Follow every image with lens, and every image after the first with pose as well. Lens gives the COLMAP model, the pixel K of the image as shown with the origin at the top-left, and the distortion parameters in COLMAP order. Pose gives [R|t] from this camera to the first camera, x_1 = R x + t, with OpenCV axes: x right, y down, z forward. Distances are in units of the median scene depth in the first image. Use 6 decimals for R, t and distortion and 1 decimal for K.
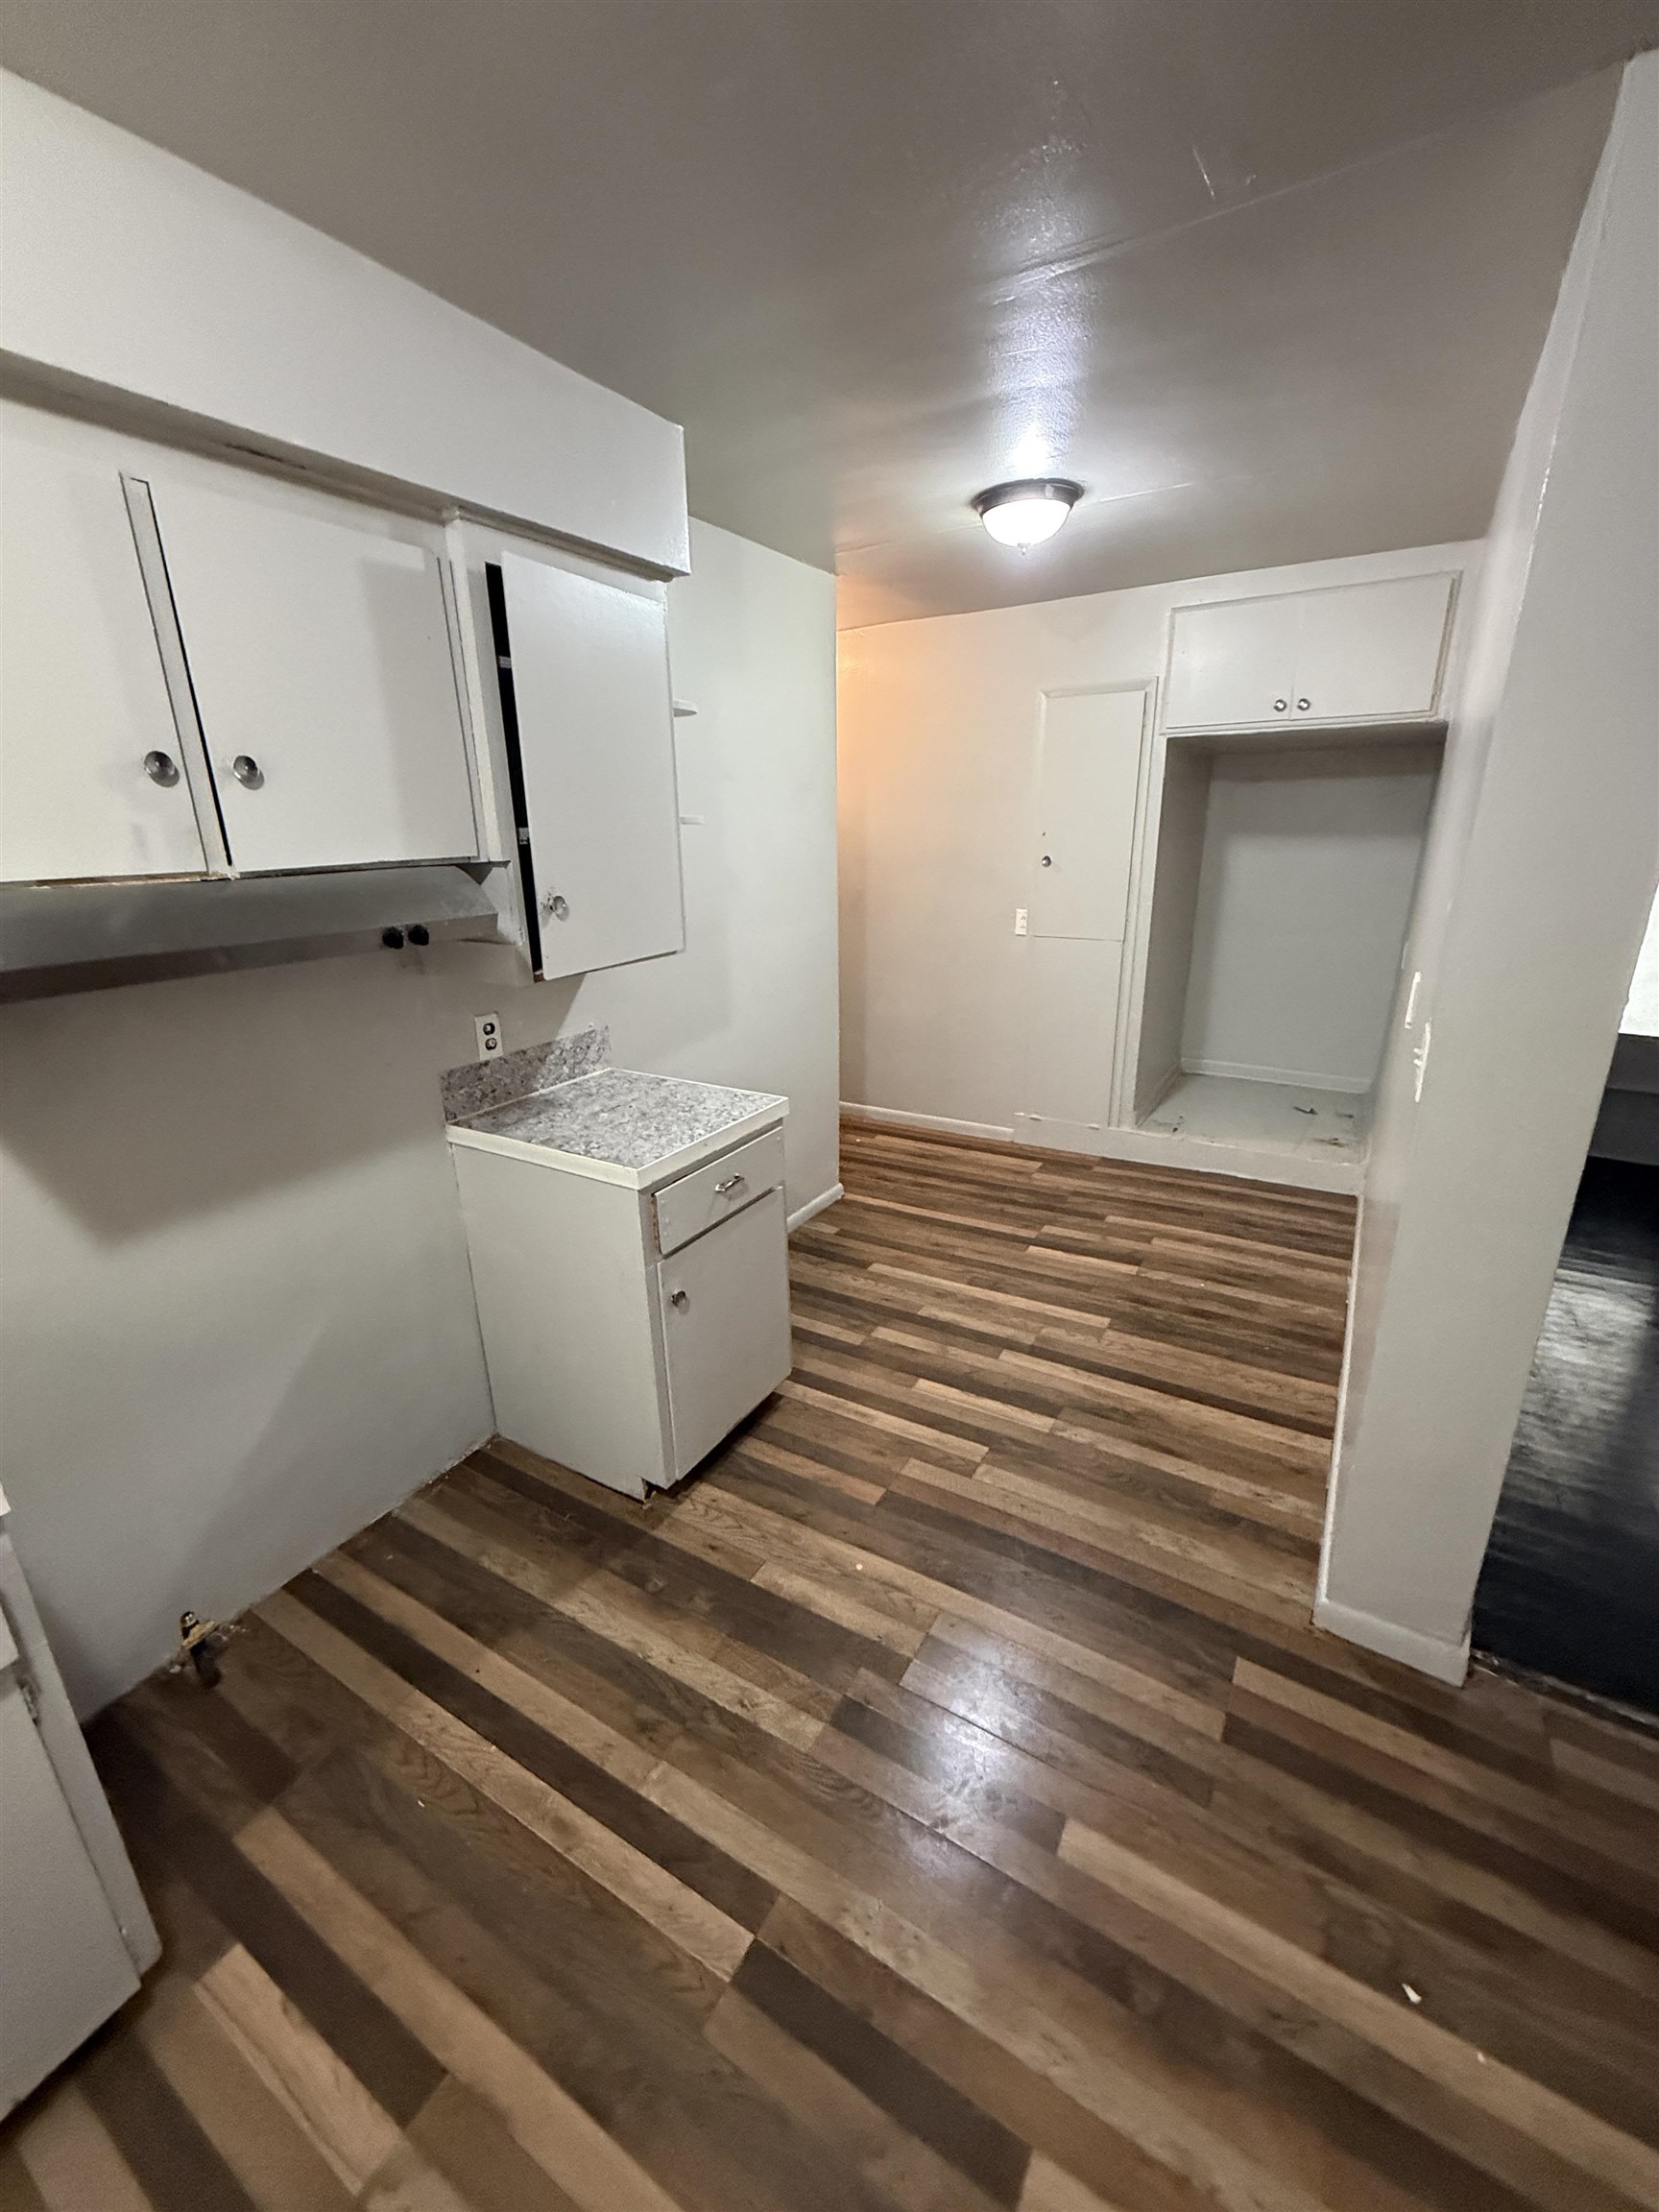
lens RADIAL K [[885.6, 0, 825.3], [0, 885.6, 1100.3], [0, 0, 1]] dist [-0.000104, 0.000185]
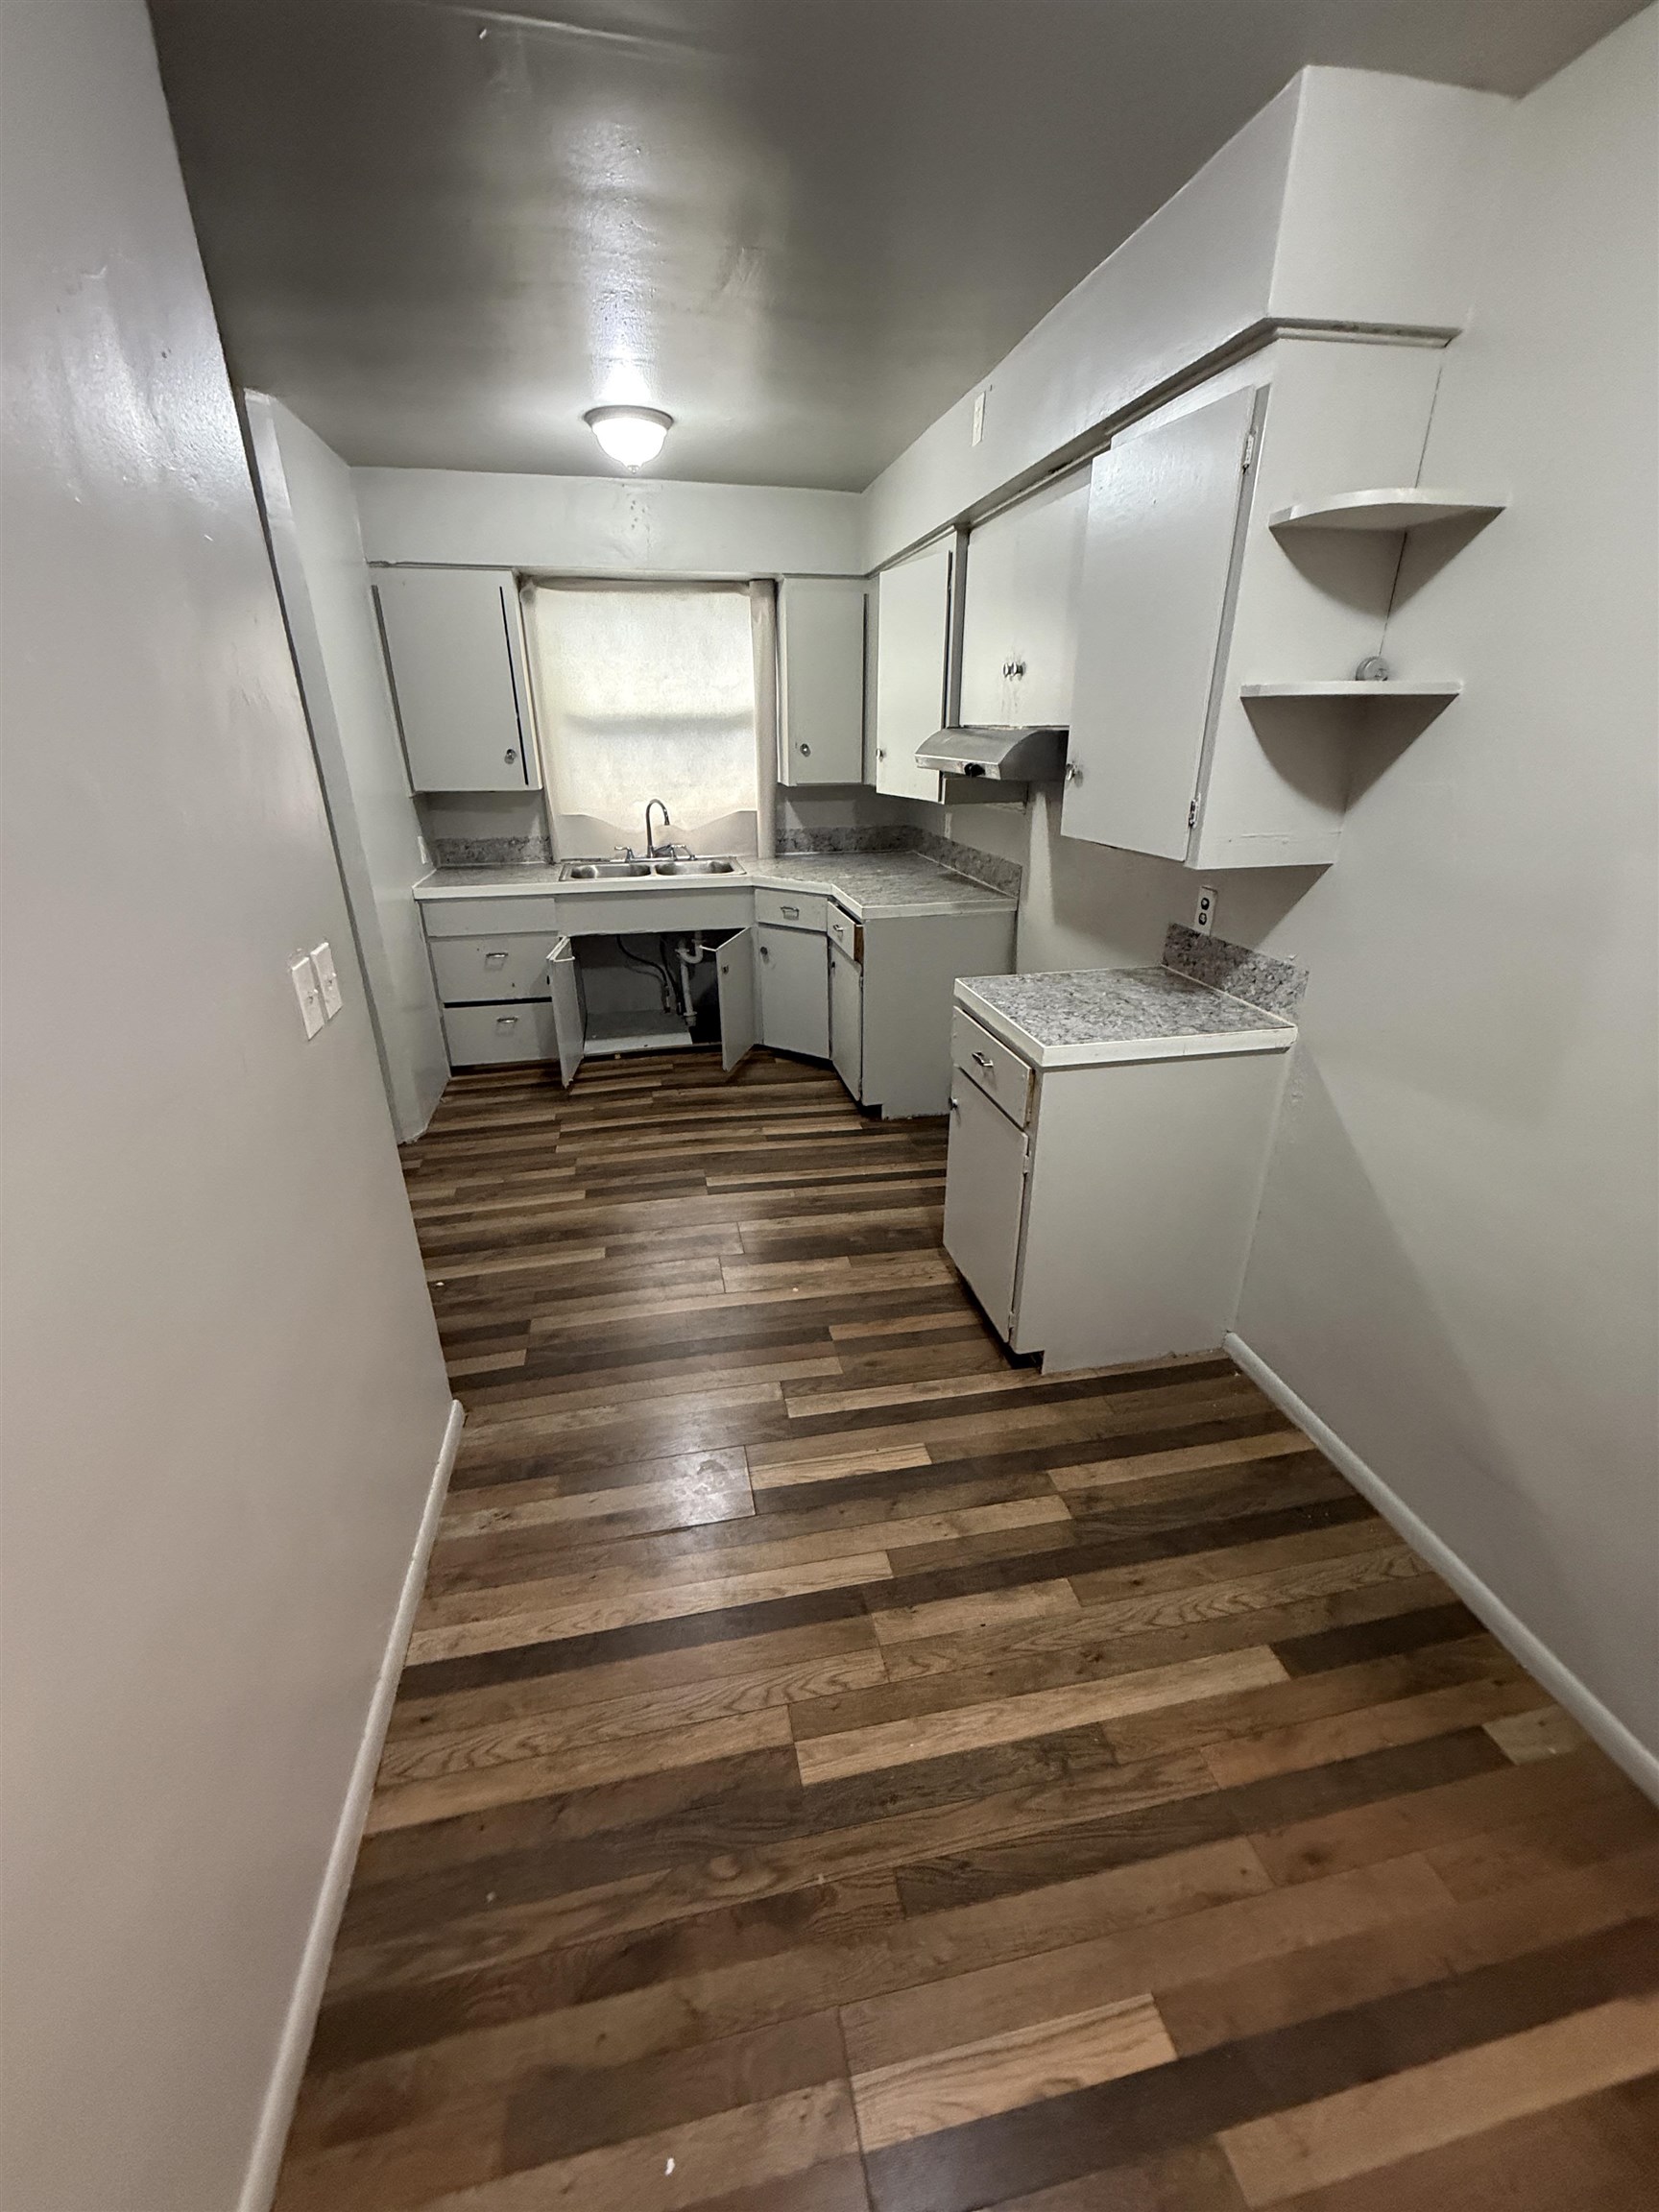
lens RADIAL K [[885.6, 0, 823.5], [0, 885.6, 1104.2], [0, 0, 1]] dist [-0.000104, 0.000185]
pose [[-0.730608, 0.288961, -0.618639, 0.595750], [-0.192612, 0.782017, 0.592747, -0.386004], [0.655067, 0.552223, -0.515690, 1.242749]]
